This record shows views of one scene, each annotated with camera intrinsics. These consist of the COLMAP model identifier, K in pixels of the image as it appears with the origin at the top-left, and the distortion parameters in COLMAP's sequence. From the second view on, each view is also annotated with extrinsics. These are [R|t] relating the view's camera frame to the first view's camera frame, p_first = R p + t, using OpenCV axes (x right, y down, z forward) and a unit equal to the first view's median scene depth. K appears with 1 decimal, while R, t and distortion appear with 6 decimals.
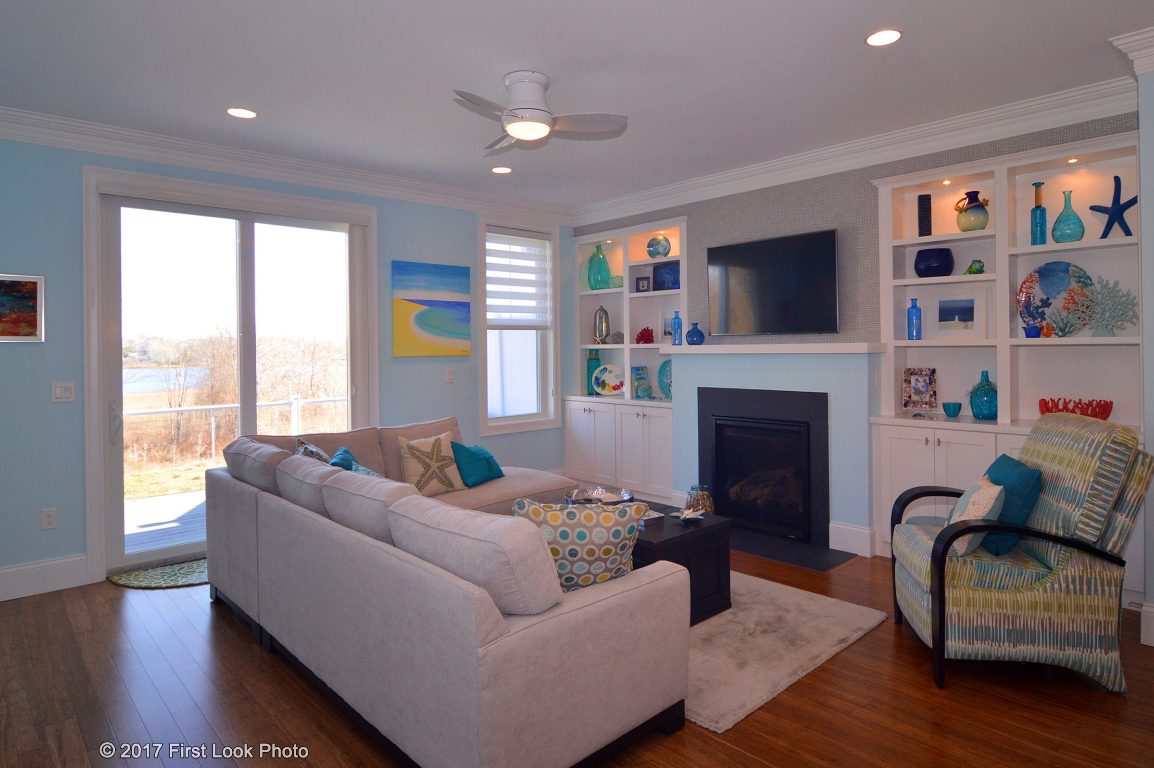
lens RADIAL K [[675.4, 0, 529.2], [0, 675.4, 350.8], [0, 0, 1]] dist [-0.000211, -0.001976]
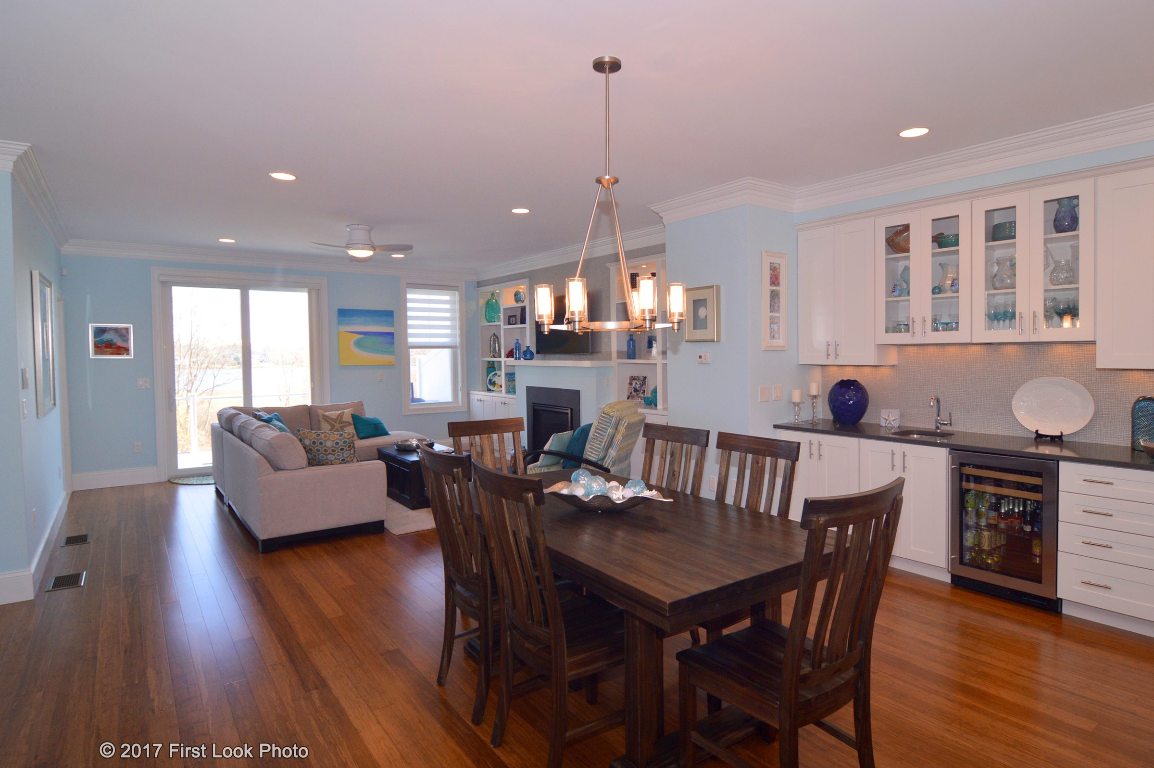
lens RADIAL K [[637.9, 0, 582.8], [0, 637.9, 379.7], [0, 0, 1]] dist [-0.000024, -0.001848]
pose [[0.996733, 0.012259, -0.079835, 0.552943], [-0.008924, 0.999078, 0.042001, -0.029211], [0.080276, -0.041151, 0.995923, -0.561858]]
